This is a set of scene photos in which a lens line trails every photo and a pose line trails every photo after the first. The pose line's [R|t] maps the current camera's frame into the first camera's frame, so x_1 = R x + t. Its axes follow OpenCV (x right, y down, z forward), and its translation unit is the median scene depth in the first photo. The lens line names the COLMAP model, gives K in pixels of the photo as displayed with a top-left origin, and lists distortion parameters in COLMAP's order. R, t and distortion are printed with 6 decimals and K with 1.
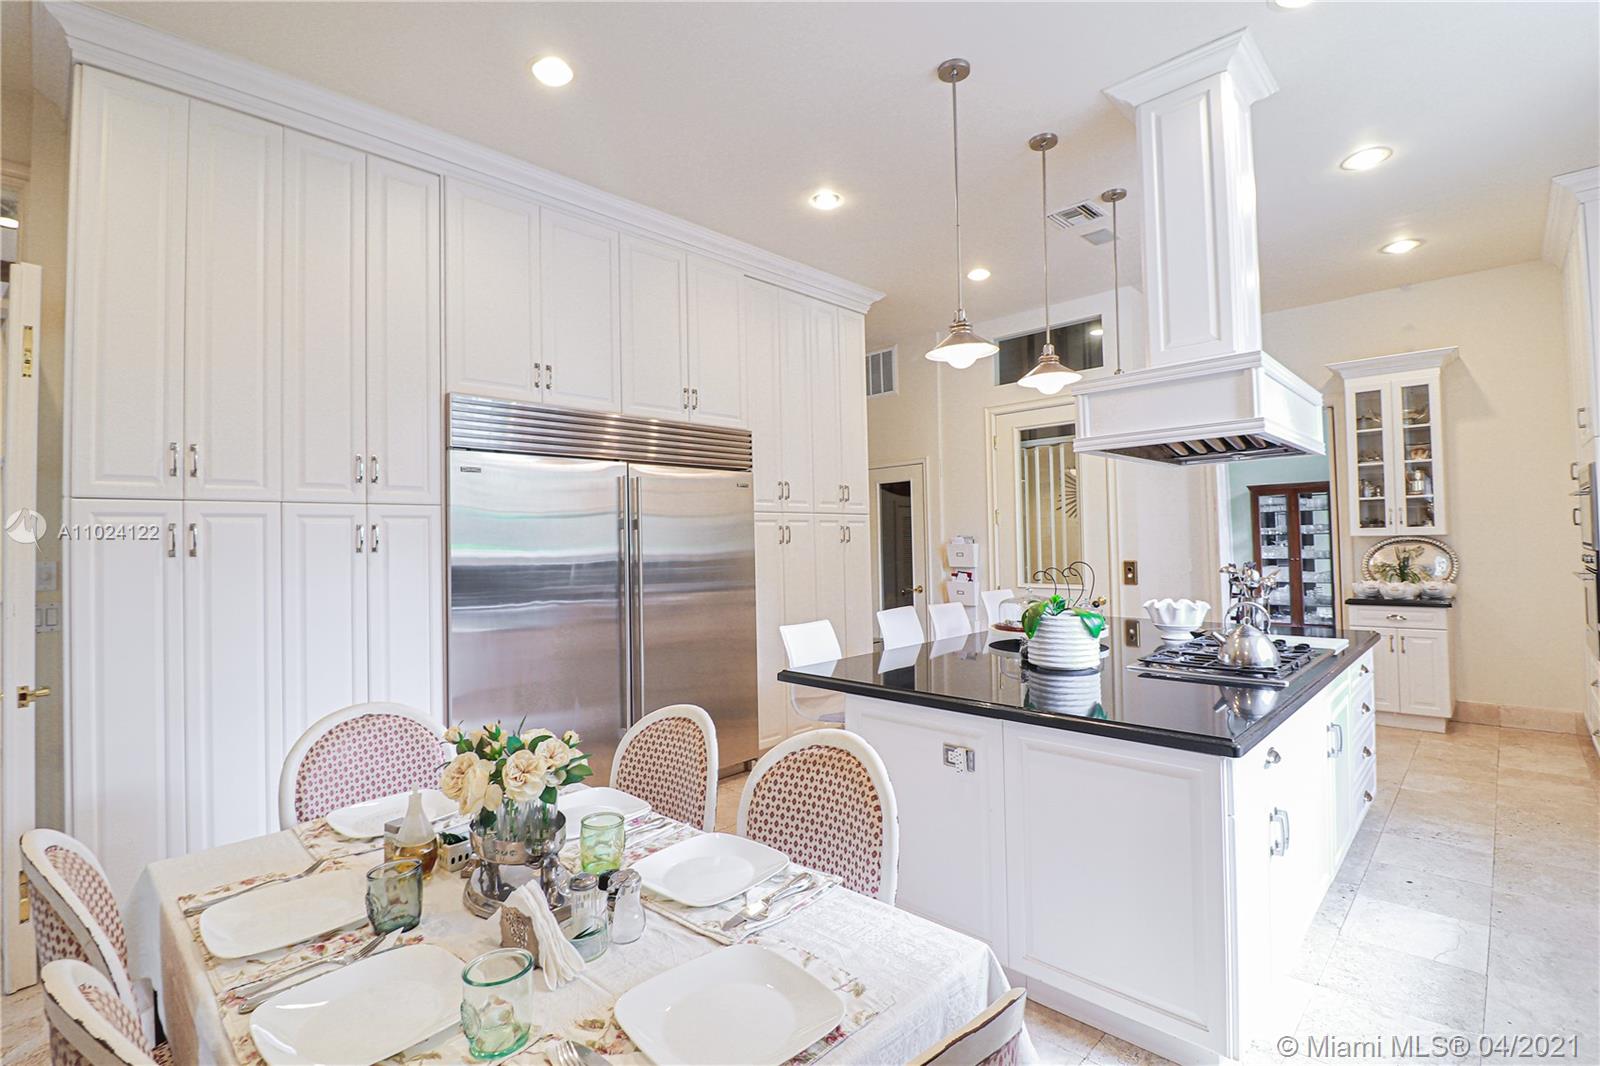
lens RADIAL K [[753.6, 0, 809.2], [0, 753.6, 520.6], [0, 0, 1]] dist [-0.001053, -0.011309]
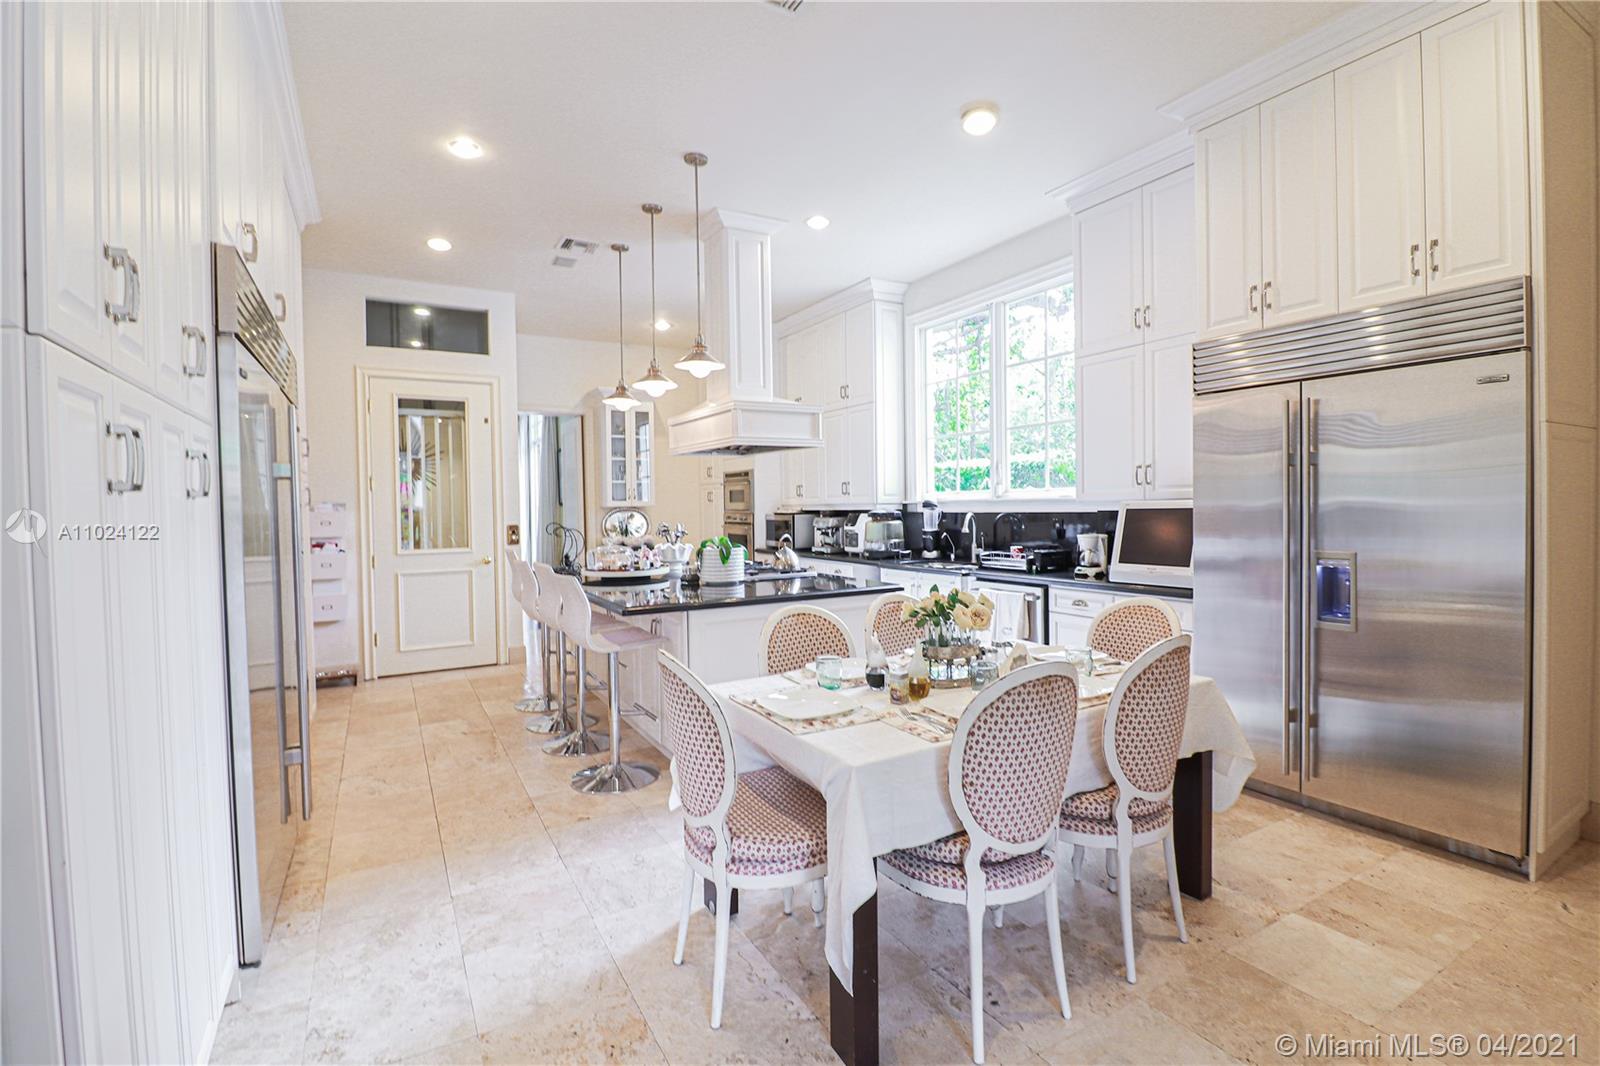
lens RADIAL K [[753.6, 0, 809.2], [0, 753.6, 520.6], [0, 0, 1]] dist [-0.001053, -0.011309]
pose [[0.242989, -0.007414, 0.970001, -0.624554], [-0.015462, 0.999814, 0.011515, 0.026288], [-0.969906, -0.017796, 0.242830, 0.254549]]
